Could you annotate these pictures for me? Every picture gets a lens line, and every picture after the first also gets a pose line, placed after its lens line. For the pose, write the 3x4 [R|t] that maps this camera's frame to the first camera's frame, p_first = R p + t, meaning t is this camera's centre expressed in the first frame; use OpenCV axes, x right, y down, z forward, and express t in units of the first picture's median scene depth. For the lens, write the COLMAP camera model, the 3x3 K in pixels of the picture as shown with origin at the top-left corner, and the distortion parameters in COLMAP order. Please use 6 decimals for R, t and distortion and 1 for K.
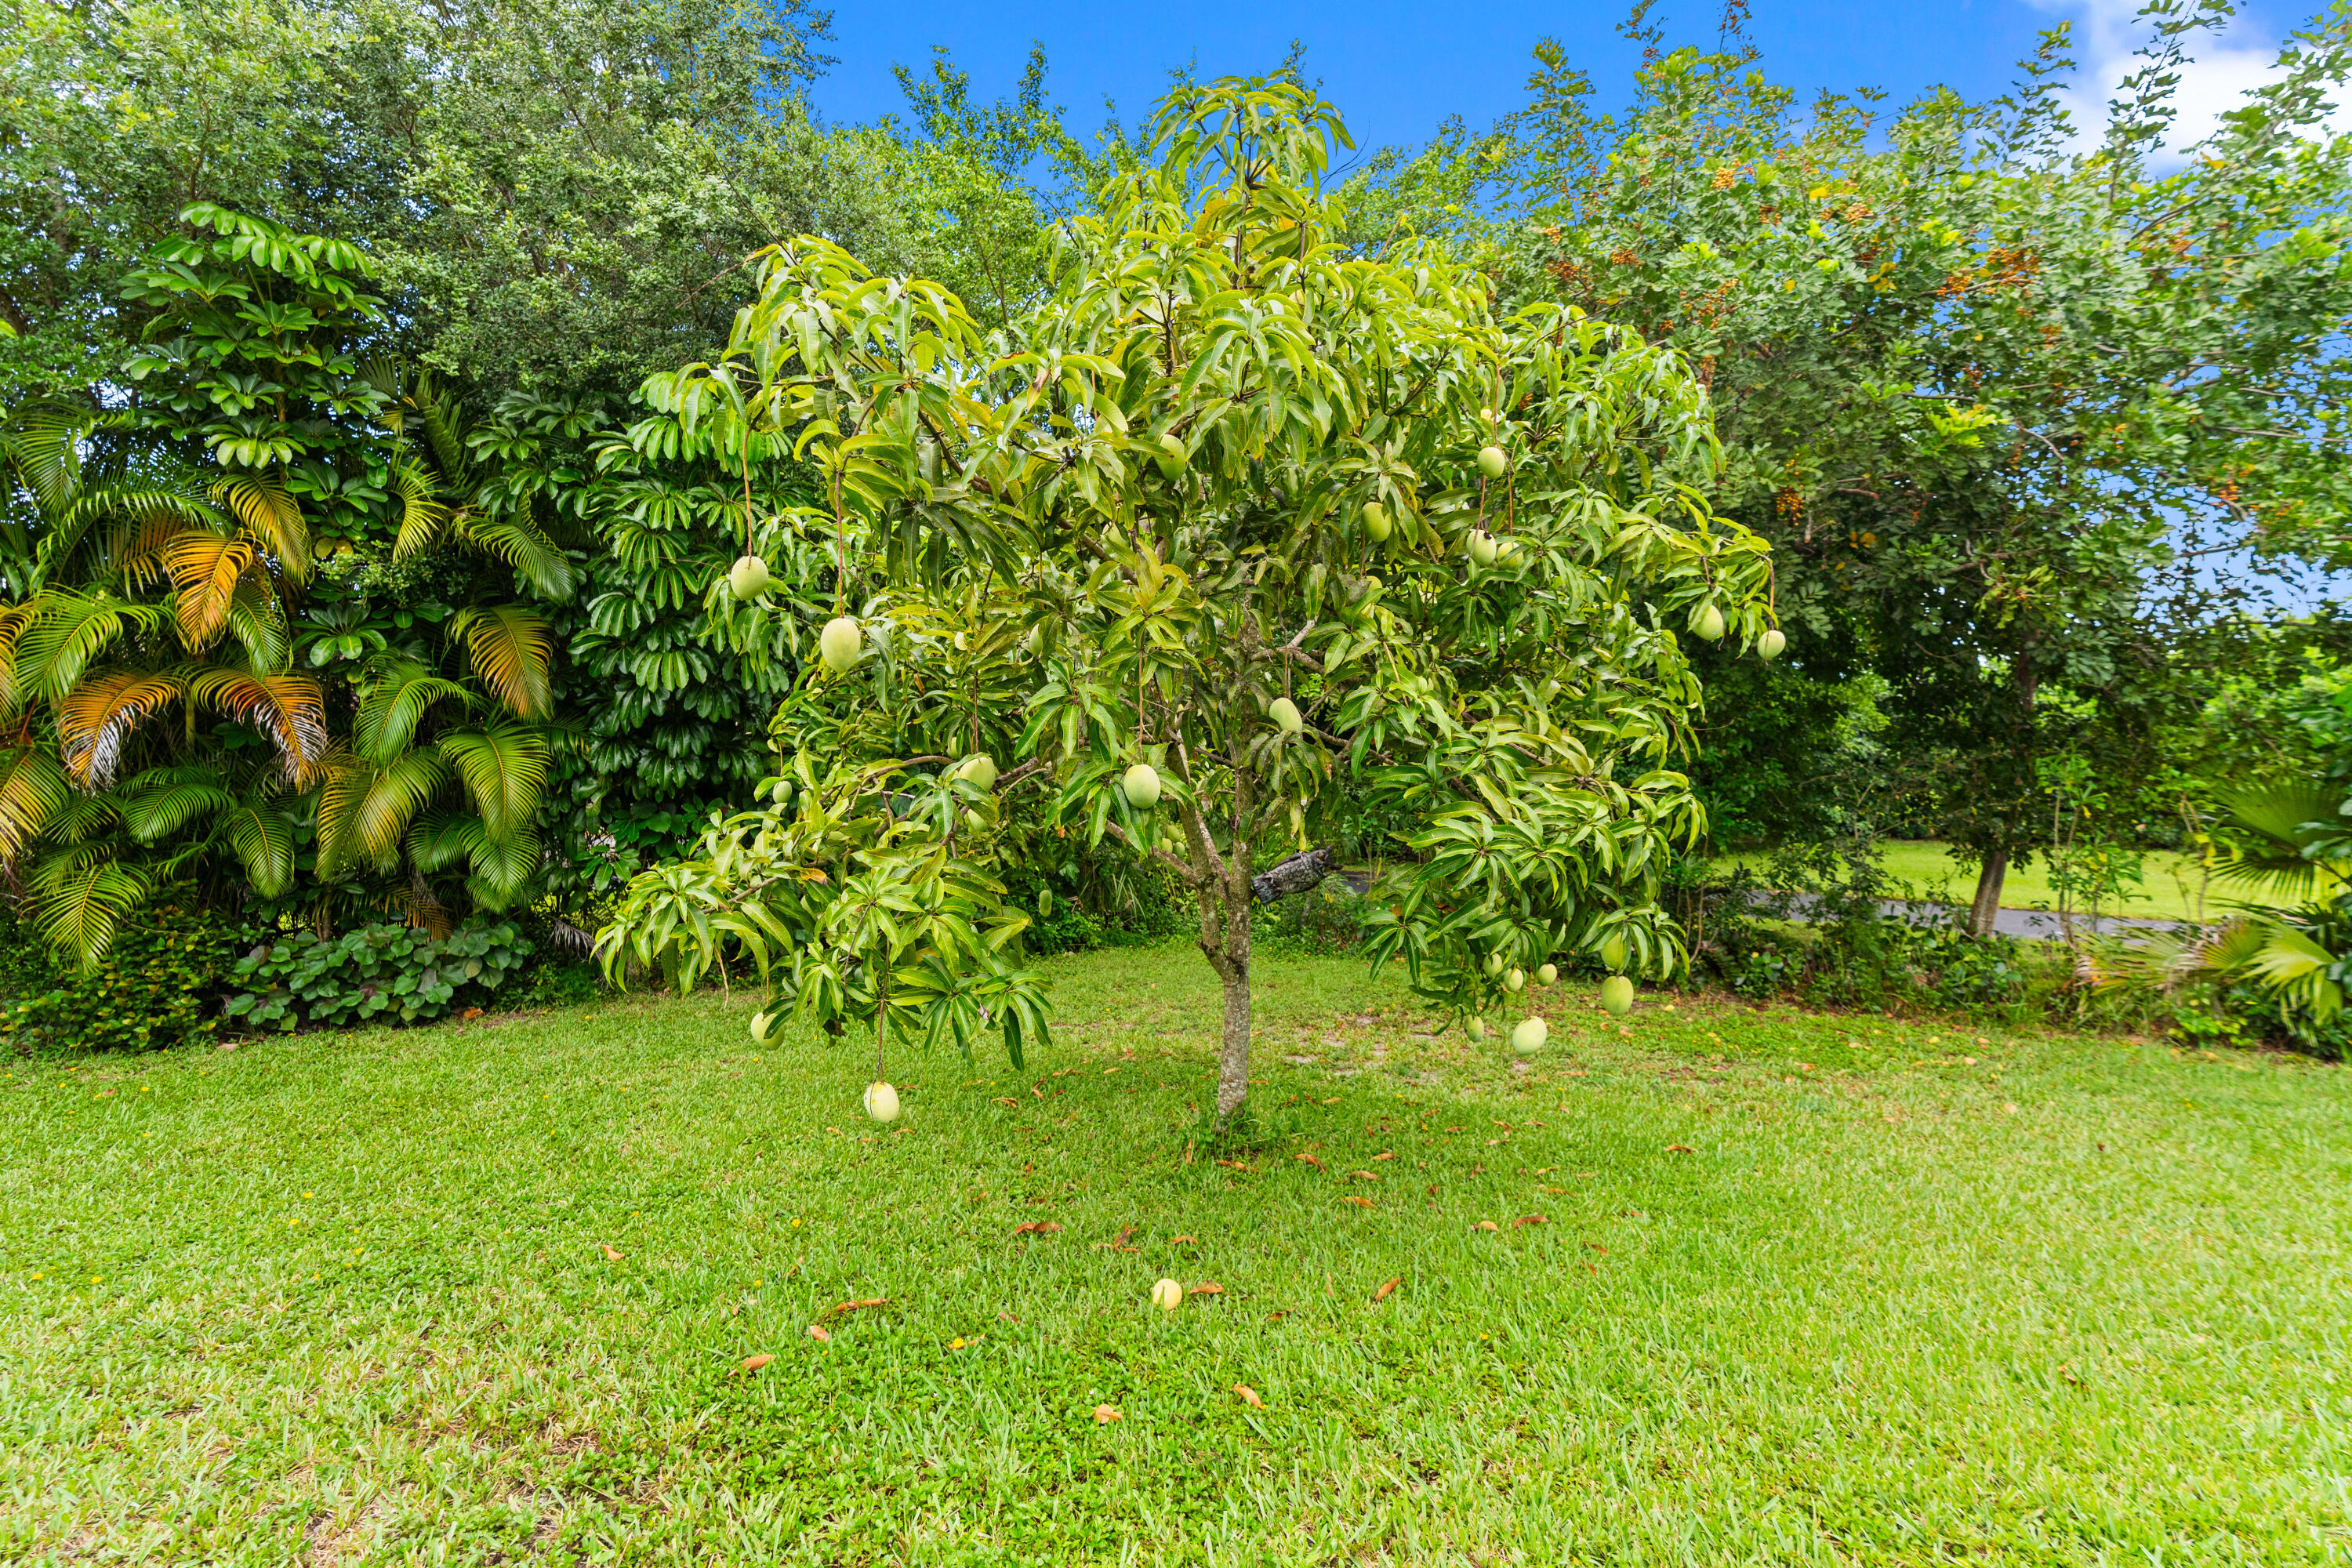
lens RADIAL K [[1068.9, 0, 1176.0], [0, 1068.9, 784.0], [0, 0, 1]] dist [-0.004185, -0.000080]
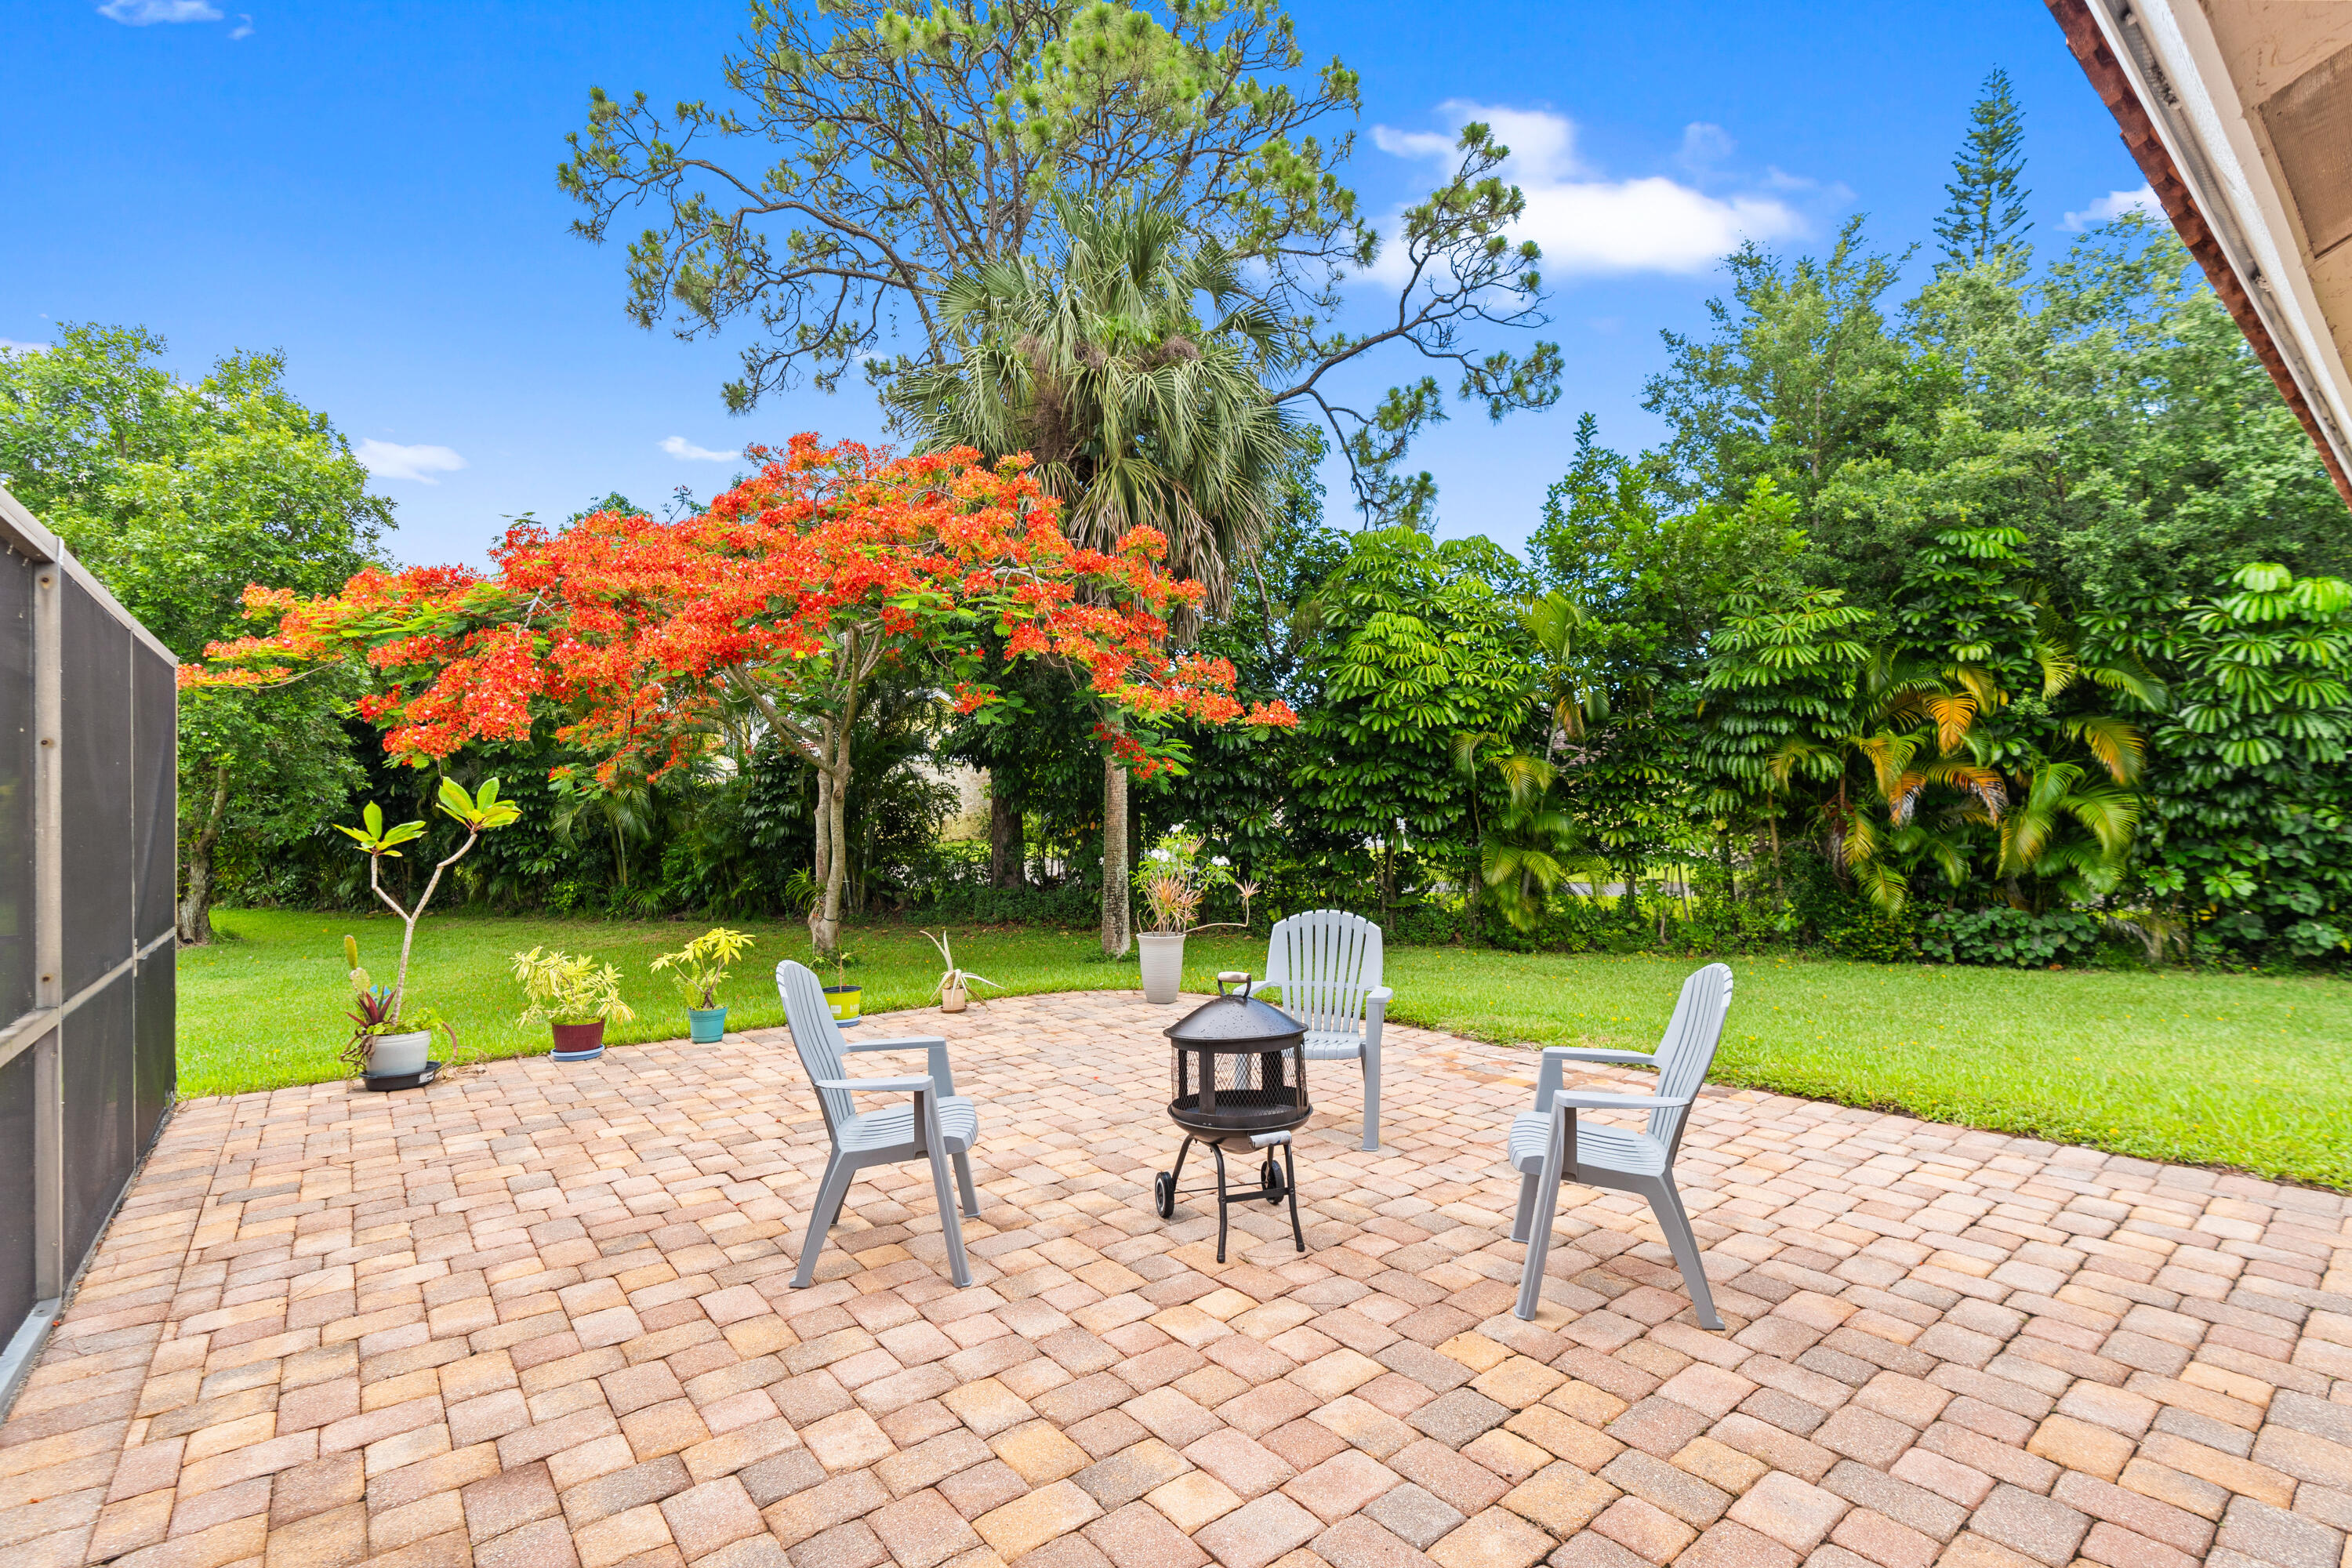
lens RADIAL K [[1072.9, 0, 1176.8], [0, 1072.9, 788.0], [0, 0, 1]] dist [-0.002627, -0.000277]
pose [[0.586694, -0.022243, -0.809503, -0.133403], [-0.000921, 0.999604, -0.028134, -0.009863], [0.809808, 0.017251, 0.586441, -1.121667]]
